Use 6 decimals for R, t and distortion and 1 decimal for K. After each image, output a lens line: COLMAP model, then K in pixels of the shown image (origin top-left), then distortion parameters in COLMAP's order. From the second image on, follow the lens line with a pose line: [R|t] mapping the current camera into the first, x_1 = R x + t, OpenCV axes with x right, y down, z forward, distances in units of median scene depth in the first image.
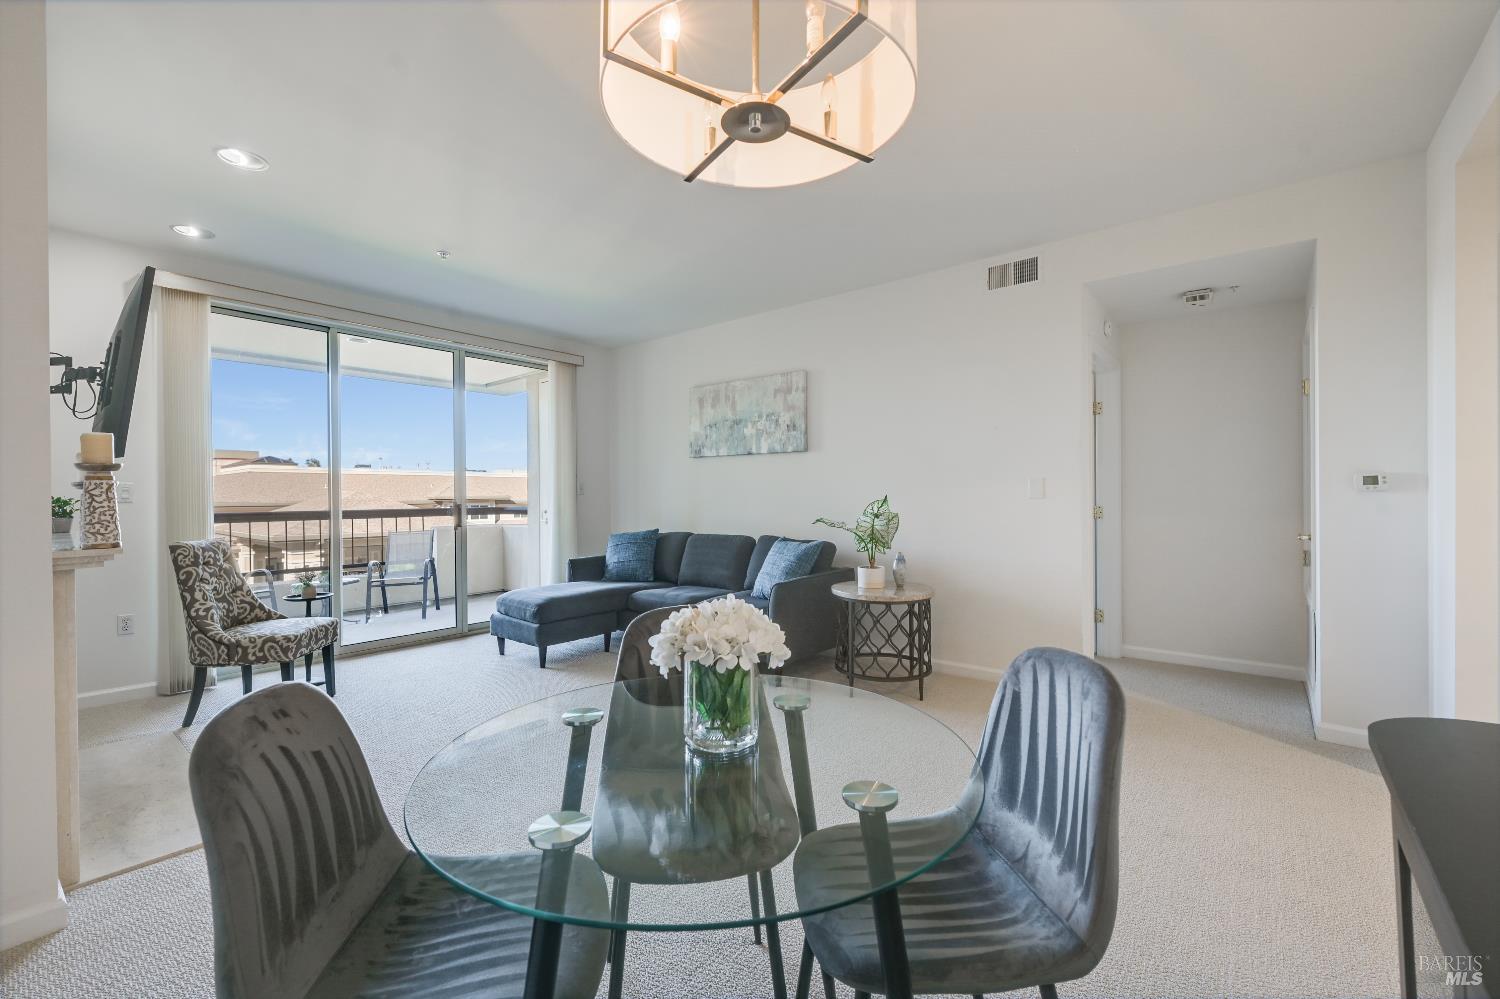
lens RADIAL K [[618.0, 0, 741.8], [0, 618.0, 499.4], [0, 0, 1]] dist [-0.000002, -0.000106]
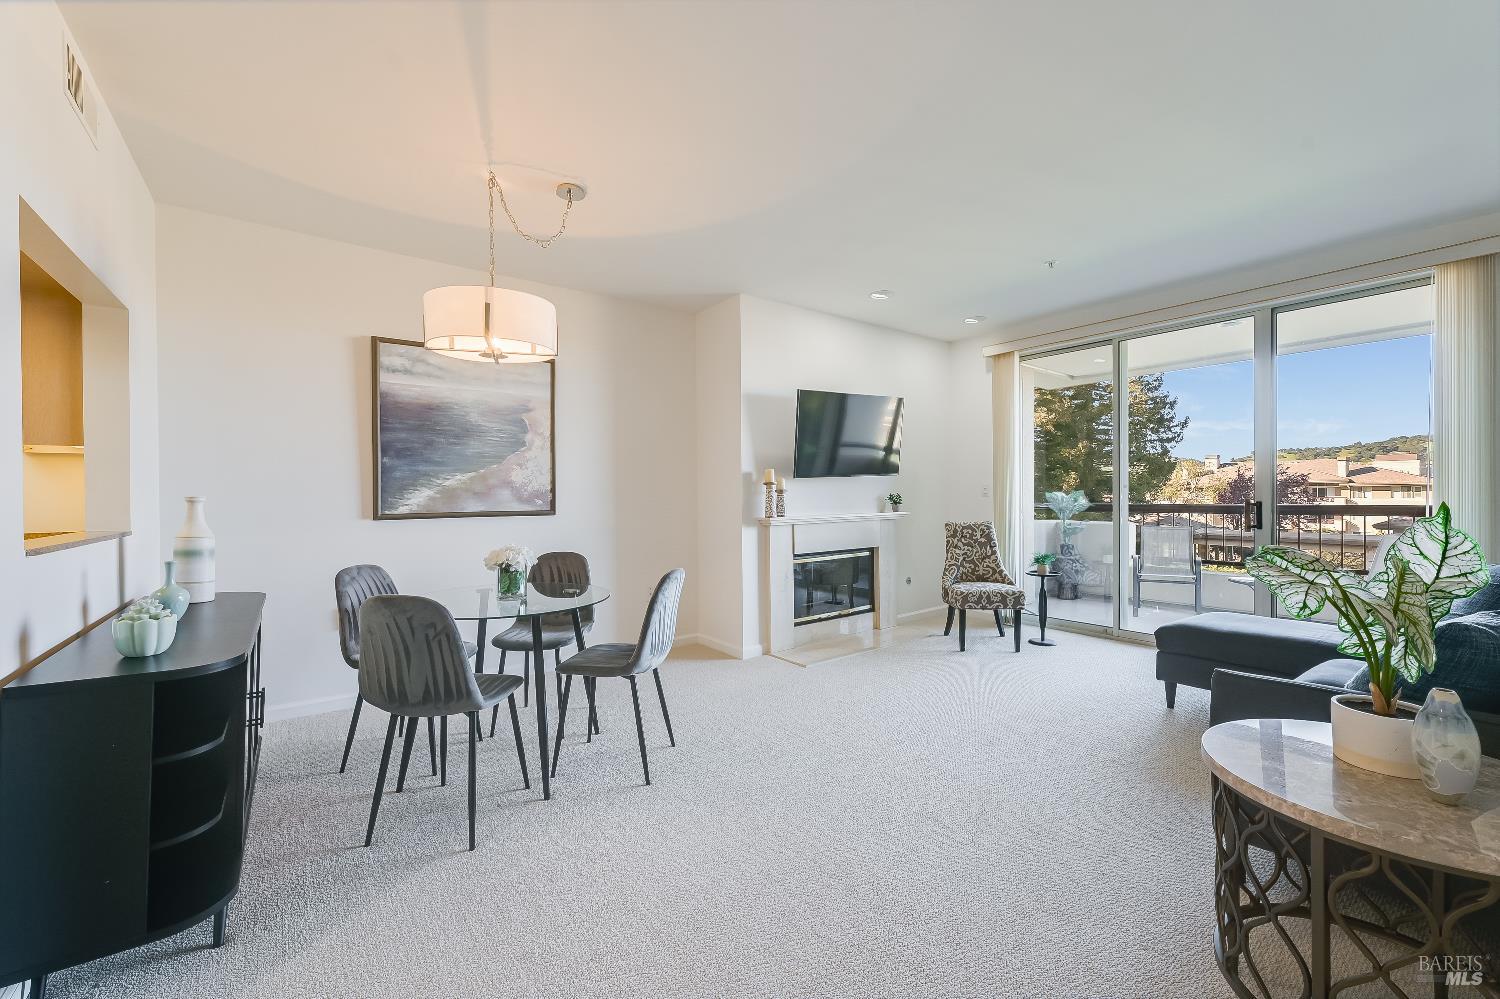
lens RADIAL K [[593.8, 0, 758.5], [0, 593.8, 495.4], [0, 0, 1]] dist [0.000320, 0.000192]
pose [[-0.214077, 0.011969, -0.976743, 0.548487], [0.005138, 0.999925, 0.011127, -0.014640], [0.976803, -0.002637, -0.214122, 0.650710]]
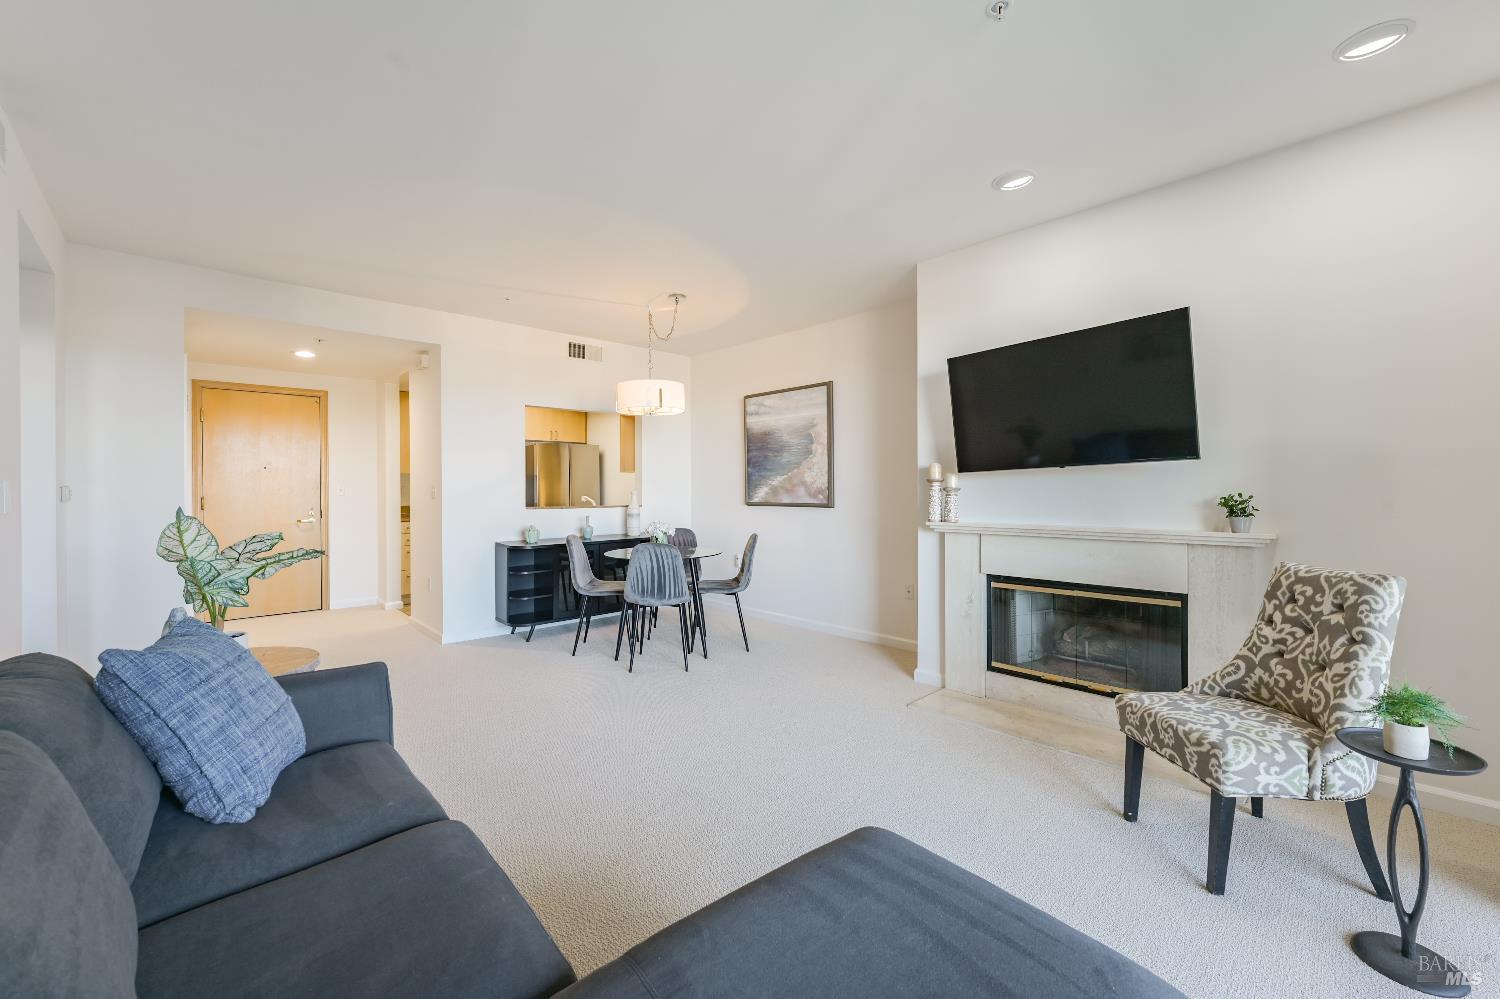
lens RADIAL K [[600.4, 0, 752.9], [0, 600.4, 490.8], [0, 0, 1]] dist [-0.000342, -0.000073]
pose [[-0.994627, 0.012179, 0.102806, -0.297485], [0.012980, 0.999890, 0.007126, -0.018324], [-0.102708, 0.008422, -0.994676, 1.335822]]
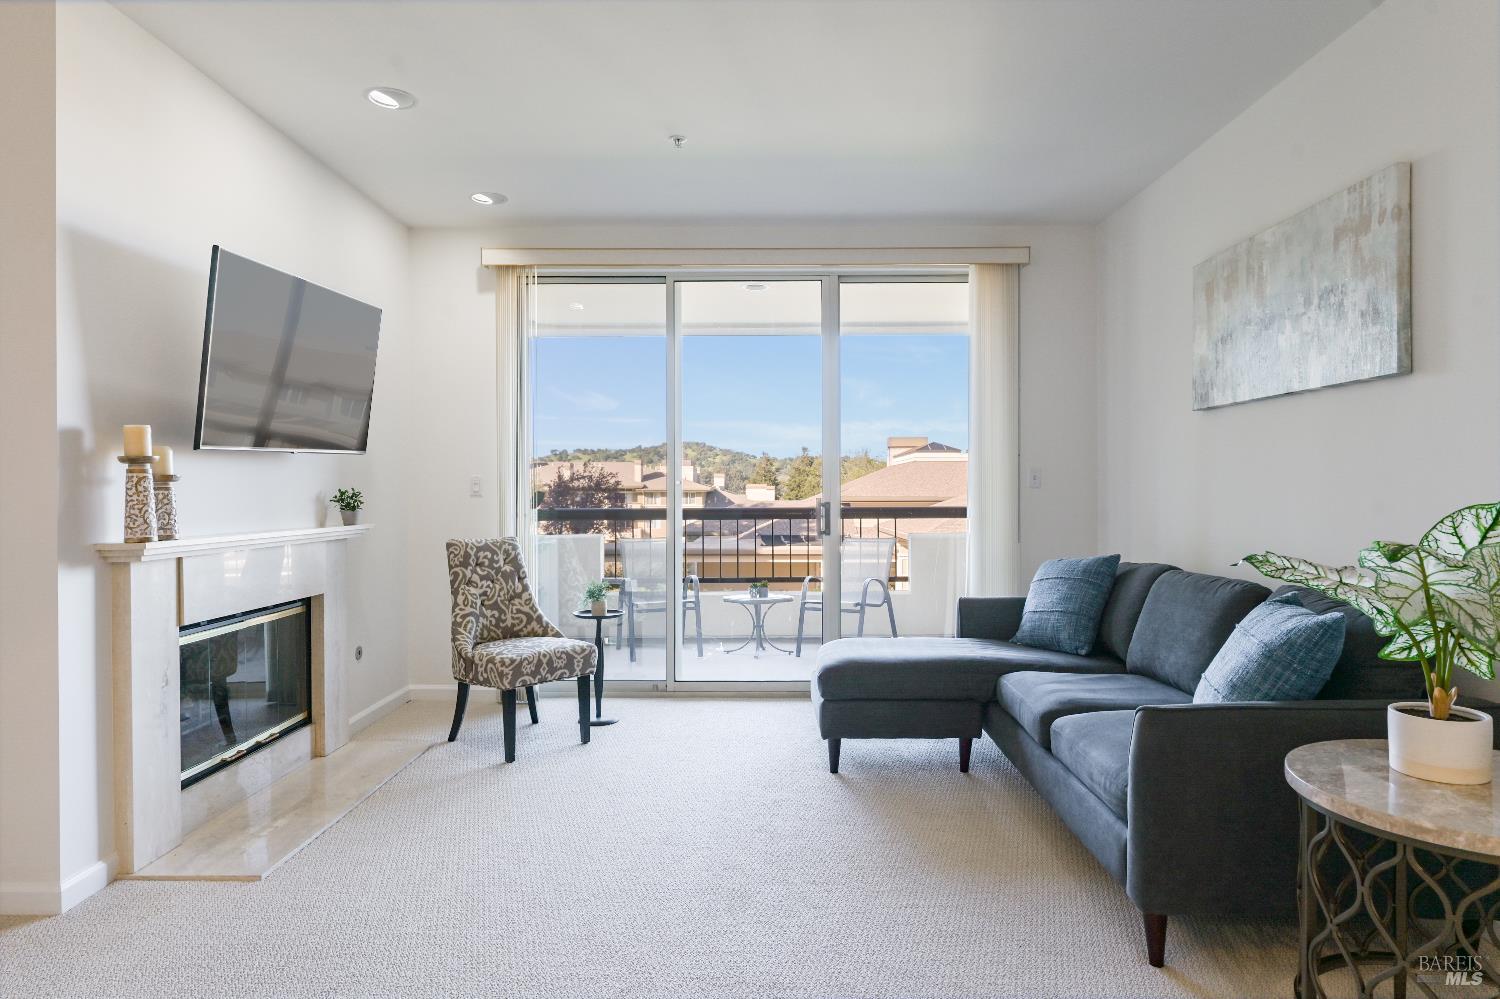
lens RADIAL K [[889.2, 0, 745.9], [0, 889.2, 490.5], [0, 0, 1]] dist [-0.005585, -0.001072]
pose [[0.635406, 0.002401, -0.772174, 0.298778], [-0.005486, 0.999984, -0.001405, -0.003161], [0.772158, 0.005129, 0.635409, 0.380650]]
